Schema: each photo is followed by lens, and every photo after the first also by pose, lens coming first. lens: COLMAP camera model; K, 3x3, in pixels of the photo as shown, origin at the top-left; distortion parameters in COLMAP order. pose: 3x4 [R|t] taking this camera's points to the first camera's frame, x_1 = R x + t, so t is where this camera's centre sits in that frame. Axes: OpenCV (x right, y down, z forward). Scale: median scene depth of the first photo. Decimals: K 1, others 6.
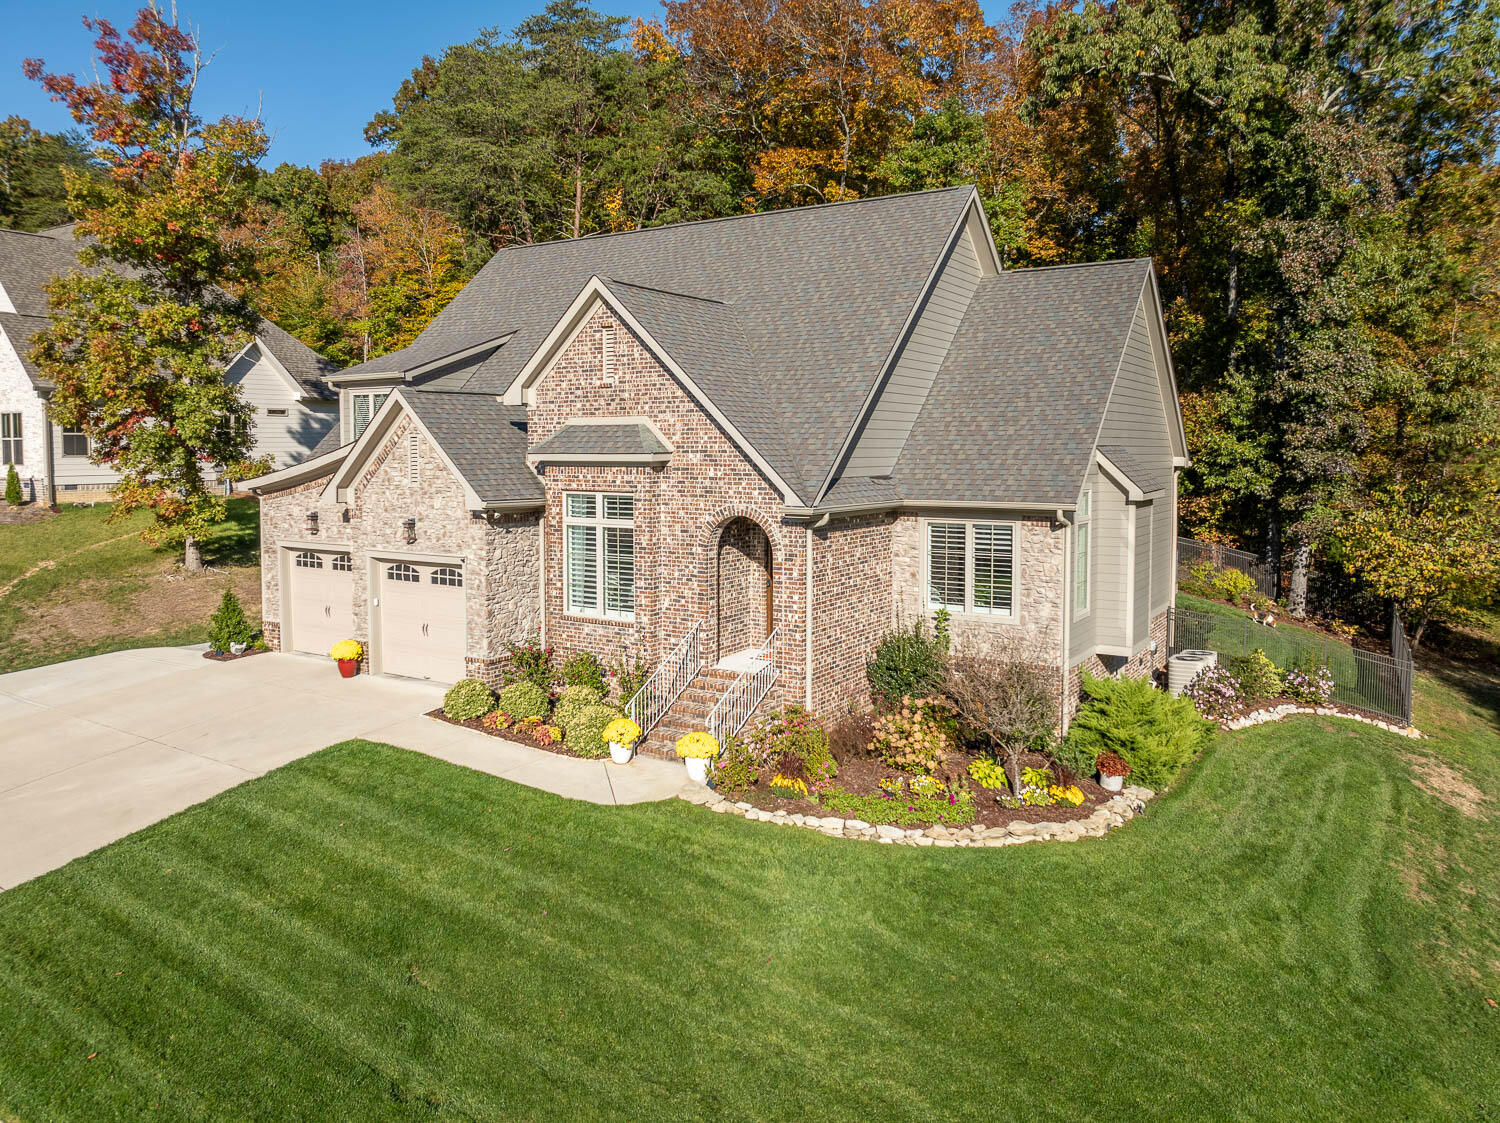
lens RADIAL K [[1095.6, 0, 774.8], [0, 1095.6, 496.3], [0, 0, 1]] dist [-0.035229, 0.002667]
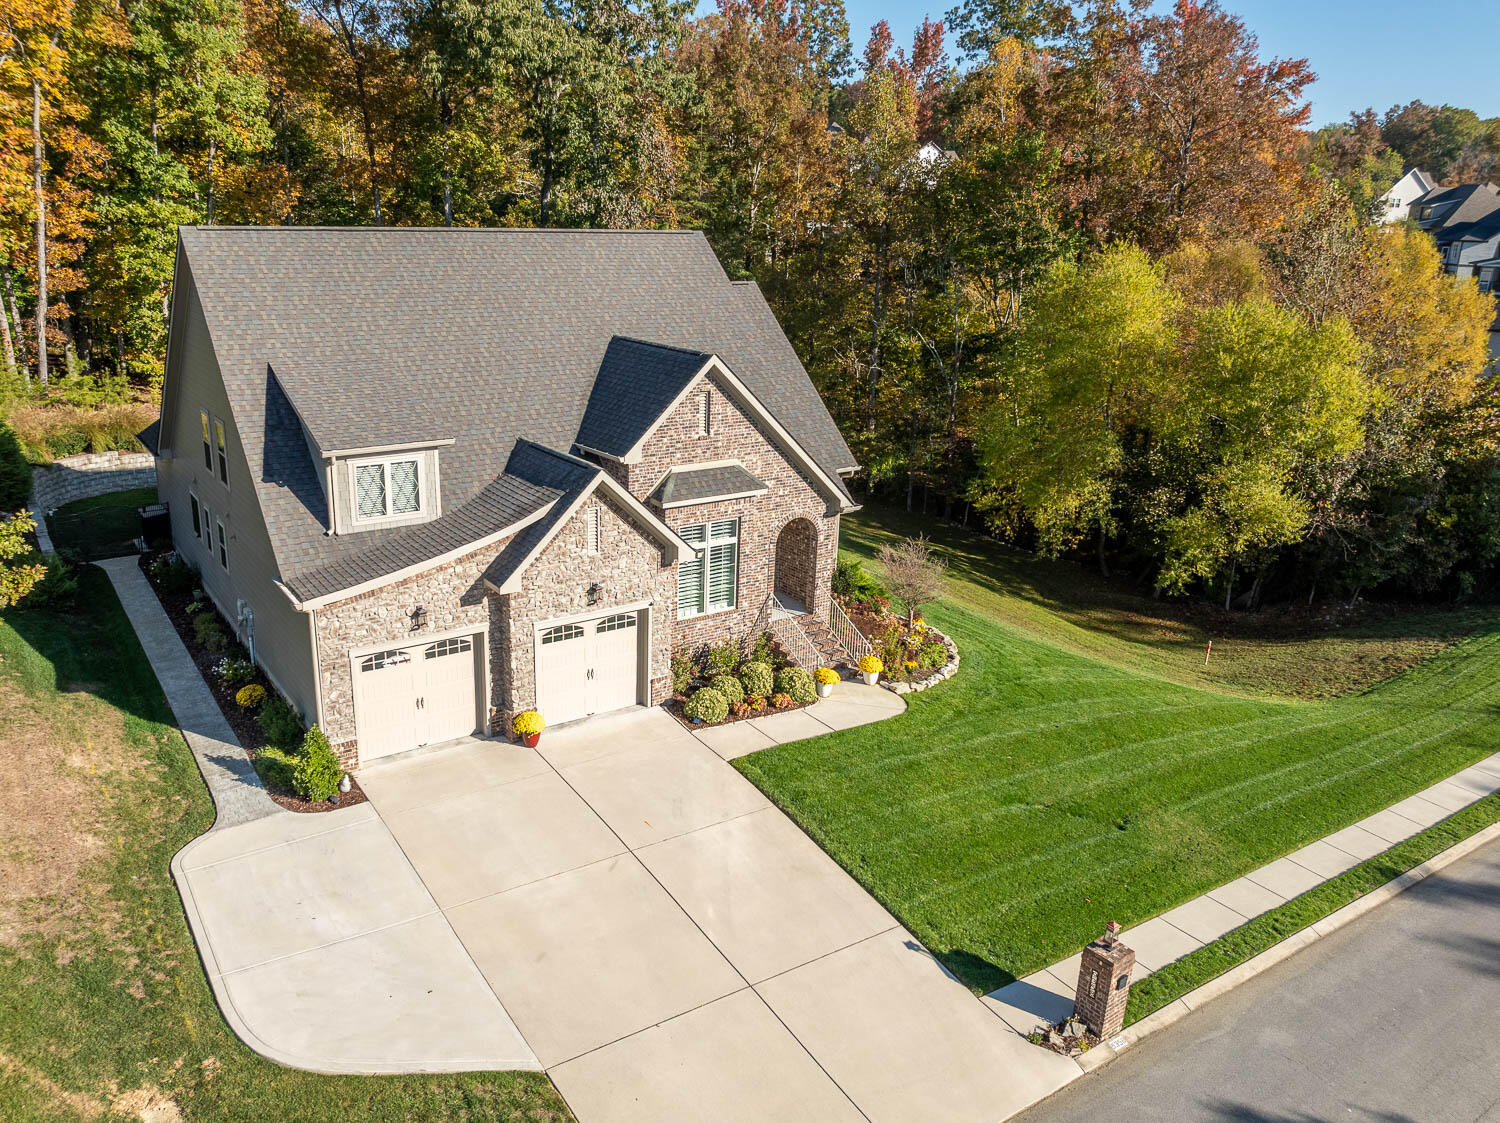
lens RADIAL K [[1139.6, 0, 699.1], [0, 1139.6, 523.8], [0, 0, 1]] dist [-0.030006, -0.004185]
pose [[0.409108, -0.236653, 0.881264, -1.307948], [0.018448, 0.967731, 0.251309, -0.328242], [-0.912299, -0.086555, 0.400273, 0.463101]]
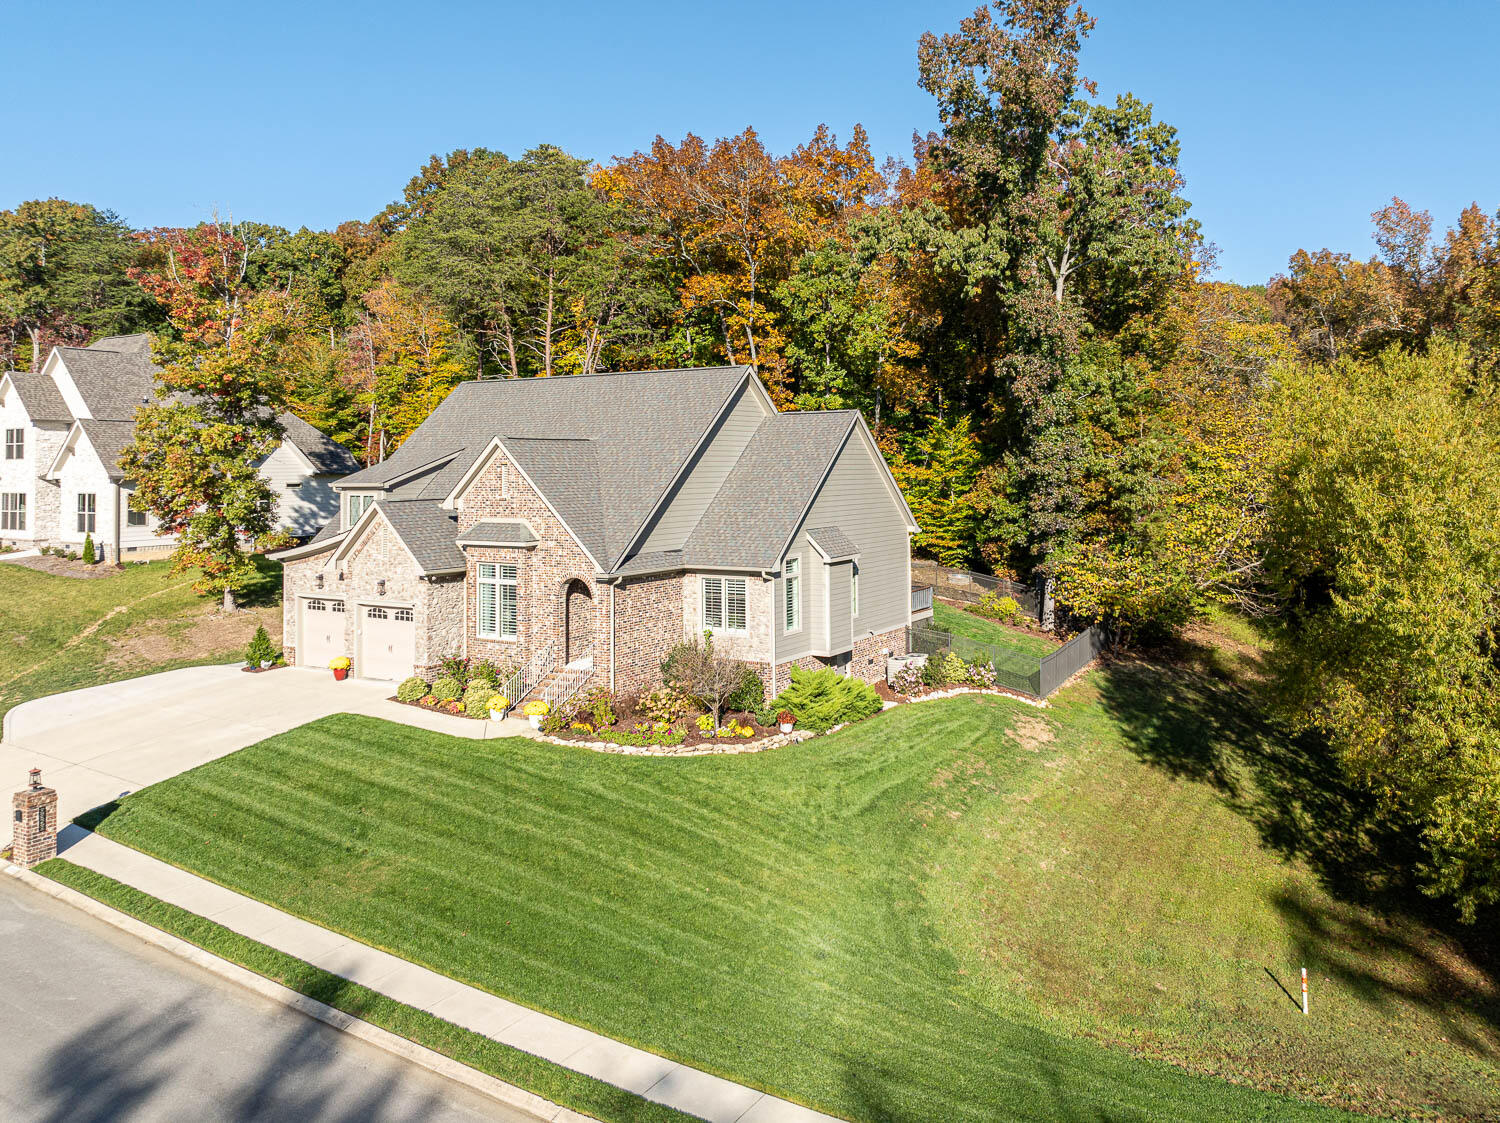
lens RADIAL K [[1095.6, 0, 907.7], [0, 1095.6, 422.2], [0, 0, 1]] dist [-0.035229, 0.002667]
pose [[0.995652, -0.004113, 0.093064, 0.302629], [0.012174, 0.996202, -0.086220, -0.065708], [-0.092355, 0.086978, 0.991920, -0.712607]]
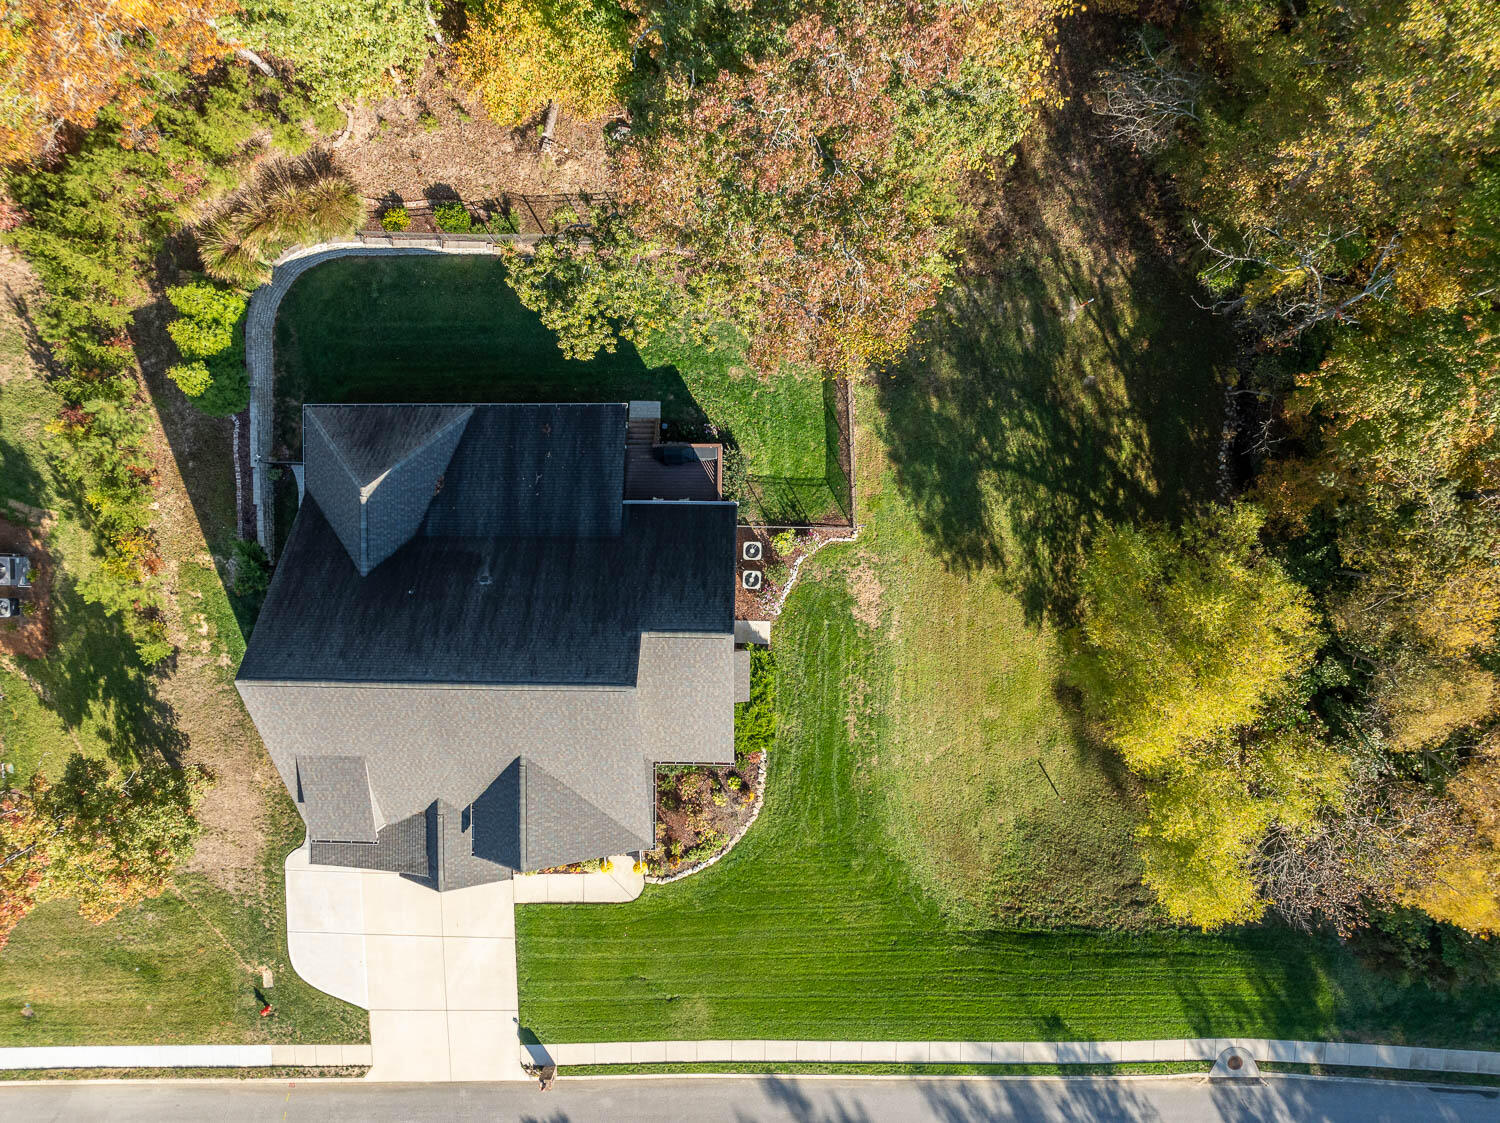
lens RADIAL K [[1095.6, 0, 657.7], [0, 1095.6, 664.5], [0, 0, 1]] dist [-0.035229, 0.002667]
pose [[0.849707, -0.517481, -0.101050, 0.439053], [0.090171, -0.046206, 0.994854, -2.121461], [-0.519487, -0.854446, 0.007401, 1.142997]]
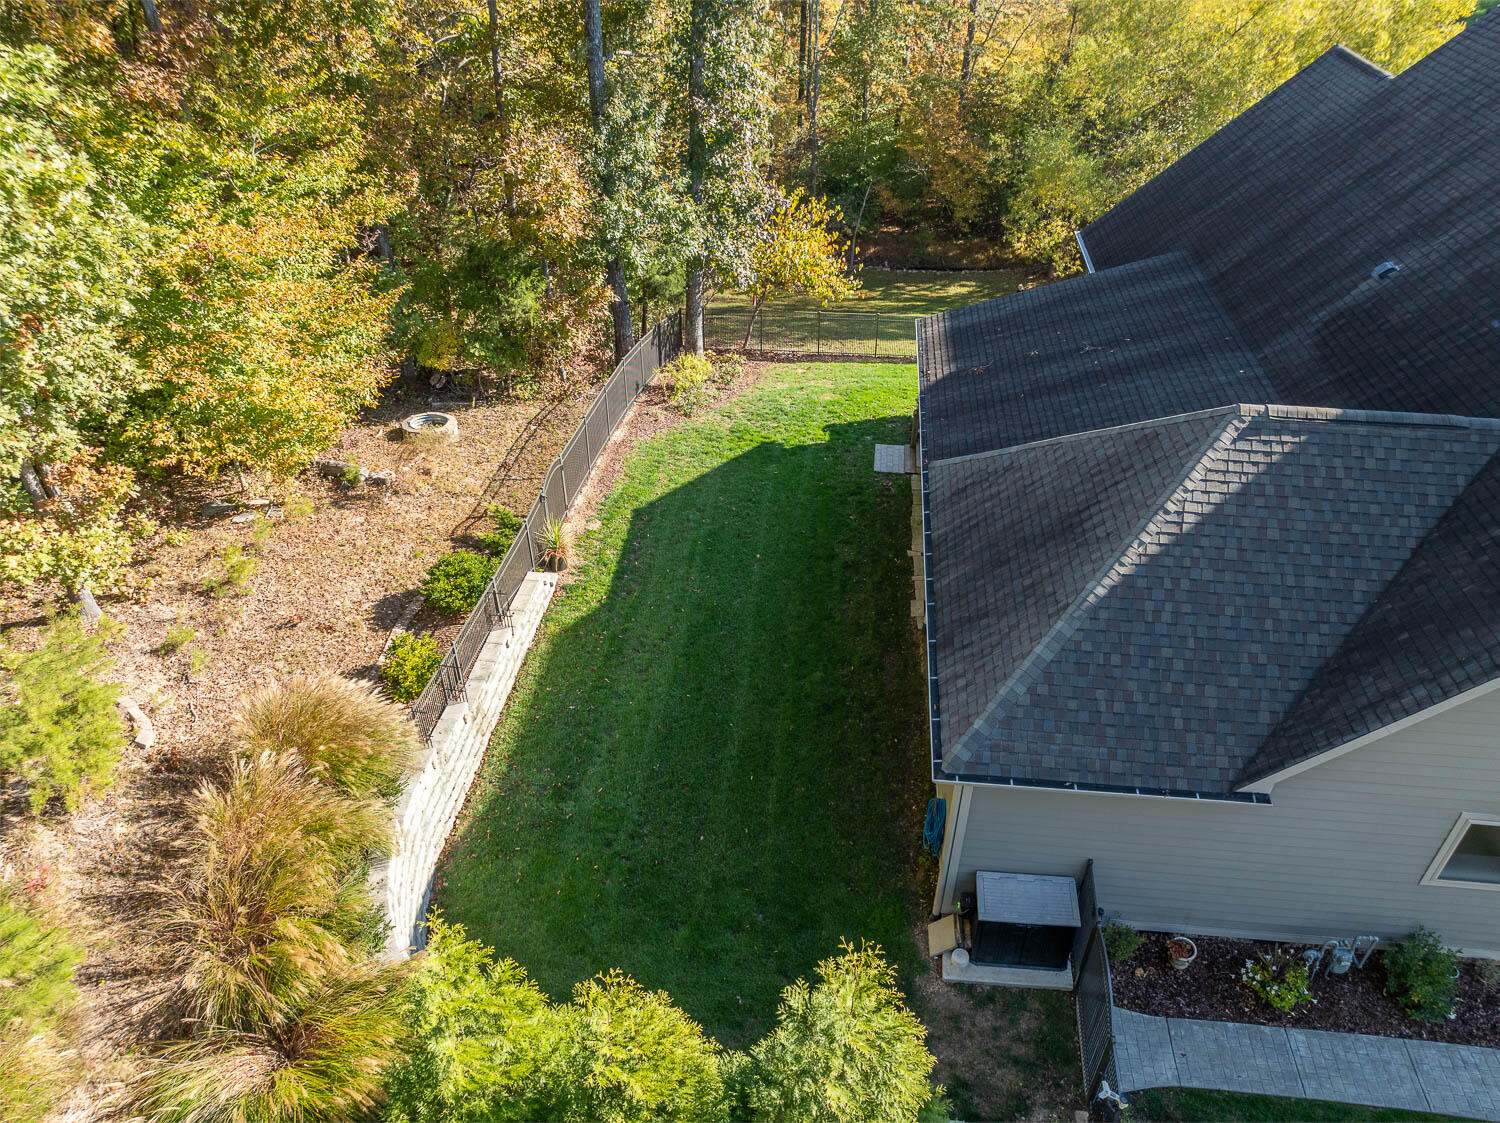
lens RADIAL K [[1095.6, 0, 770.6], [0, 1095.6, 540.0], [0, 0, 1]] dist [-0.035229, 0.002667]
pose [[-0.435036, -0.520963, 0.734399, -0.446565], [0.038870, 0.803998, 0.593360, -0.515716], [-0.899574, 0.286679, -0.329518, 2.197676]]
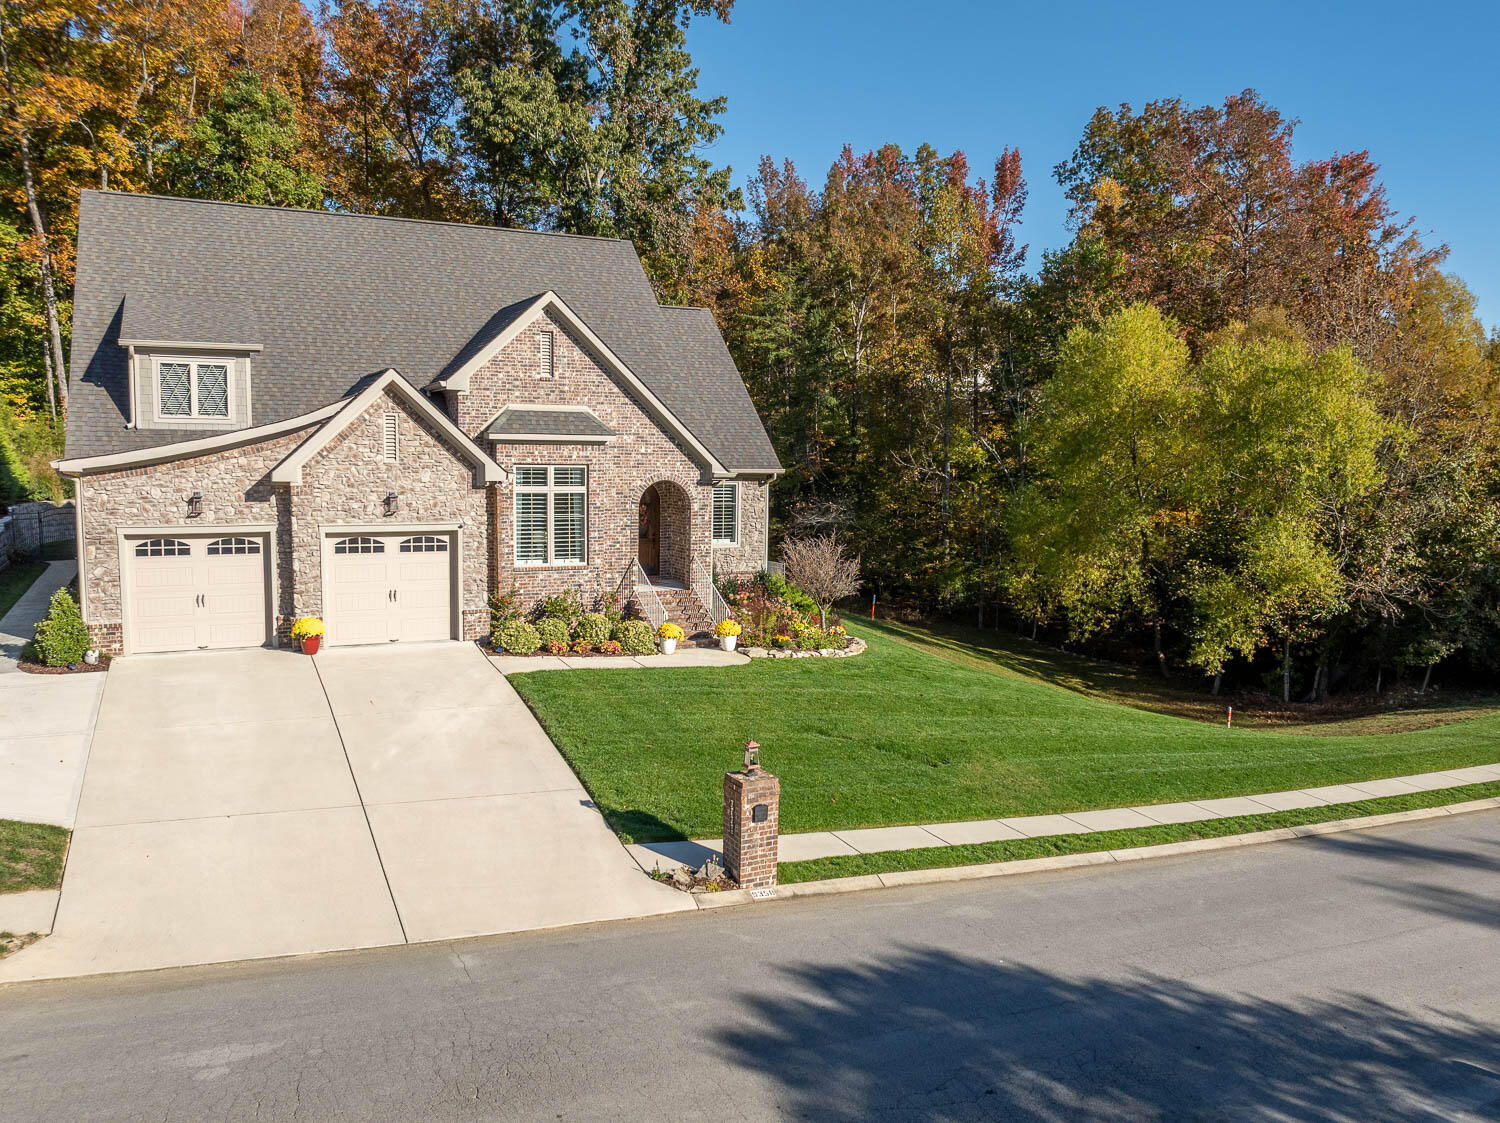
lens RADIAL K [[1161.9, 0, 780.6], [0, 1161.9, 546.2], [0, 0, 1]] dist [-0.025606, -0.023420]
pose [[0.518467, -0.069074, 0.852303, -1.134041], [0.019599, 0.997430, 0.068913, 0.002260], [-0.854873, -0.019025, 0.518488, 0.080950]]
